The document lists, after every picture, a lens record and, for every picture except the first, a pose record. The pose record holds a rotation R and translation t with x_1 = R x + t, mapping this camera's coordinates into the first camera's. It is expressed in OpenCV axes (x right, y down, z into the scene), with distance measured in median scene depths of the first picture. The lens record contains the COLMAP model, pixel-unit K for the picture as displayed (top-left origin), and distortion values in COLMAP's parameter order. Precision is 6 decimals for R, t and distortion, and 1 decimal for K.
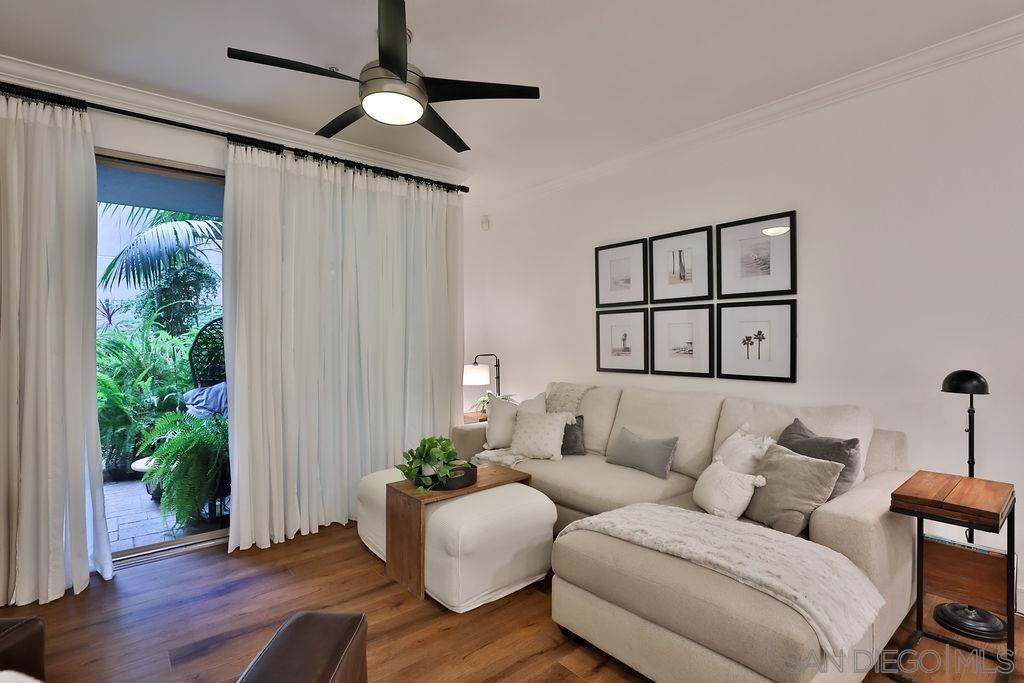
lens RADIAL K [[493.6, 0, 516.6], [0, 493.6, 342.5], [0, 0, 1]] dist [-0.047168, 0.012897]
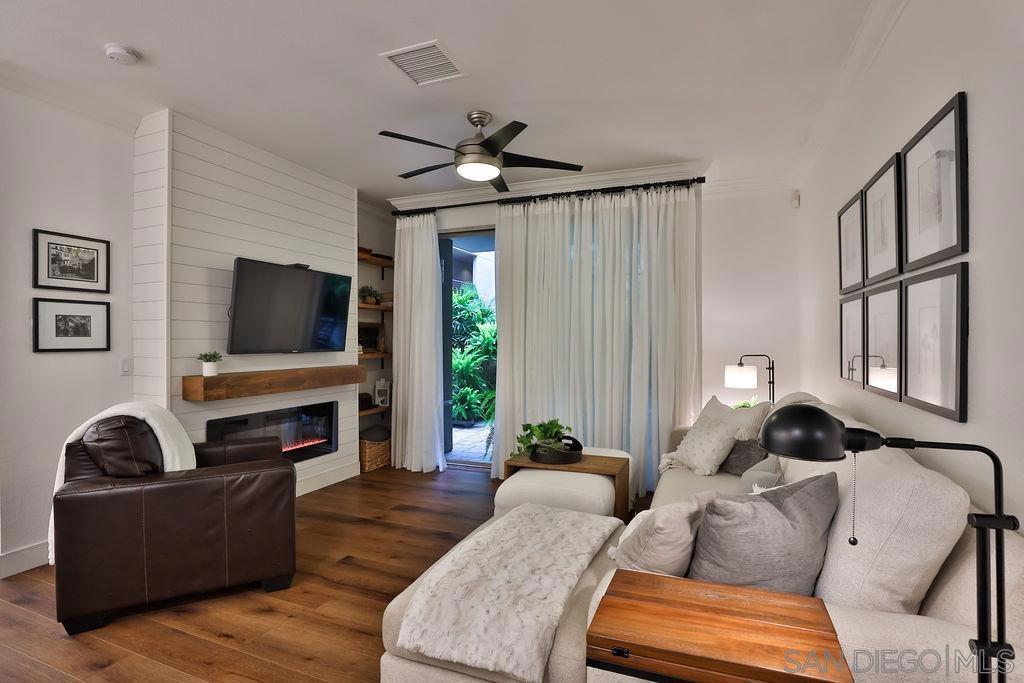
lens RADIAL K [[493.6, 0, 516.6], [0, 493.6, 342.5], [0, 0, 1]] dist [-0.047168, 0.012897]
pose [[0.473687, 0.010993, -0.880624, 0.686092], [-0.006659, 0.999938, 0.008900, -0.003729], [0.880668, 0.001648, 0.473731, 0.288366]]
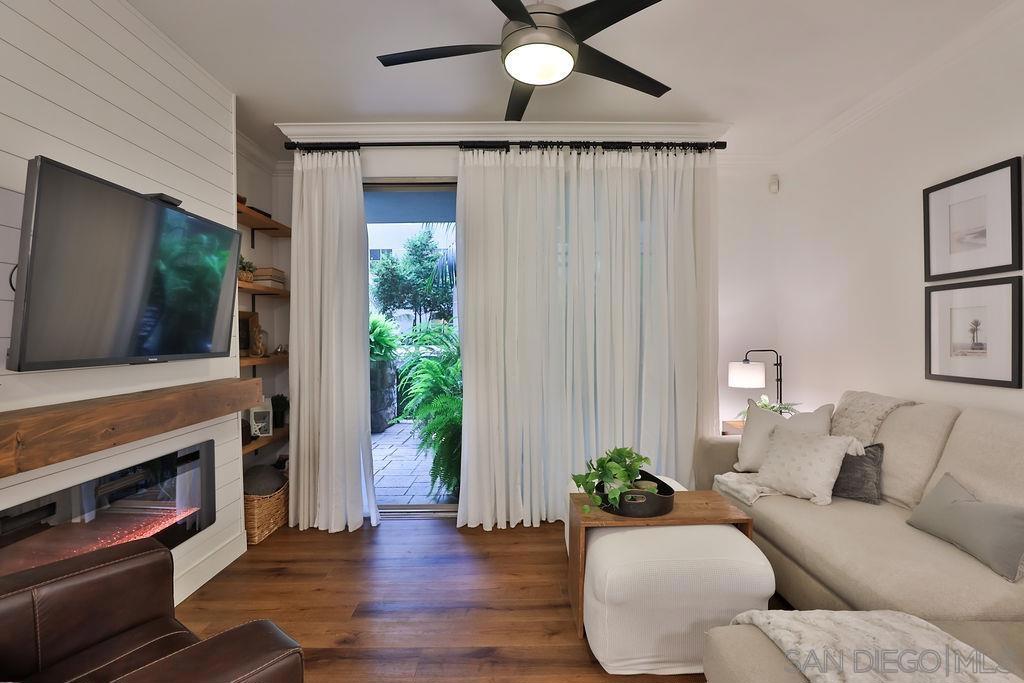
lens RADIAL K [[493.6, 0, 516.6], [0, 493.6, 342.5], [0, 0, 1]] dist [-0.047168, 0.012897]
pose [[0.772638, 0.009905, -0.634769, 0.178409], [0.000273, 0.999873, 0.015935, -0.000141], [0.634847, -0.012486, 0.772537, 0.199336]]
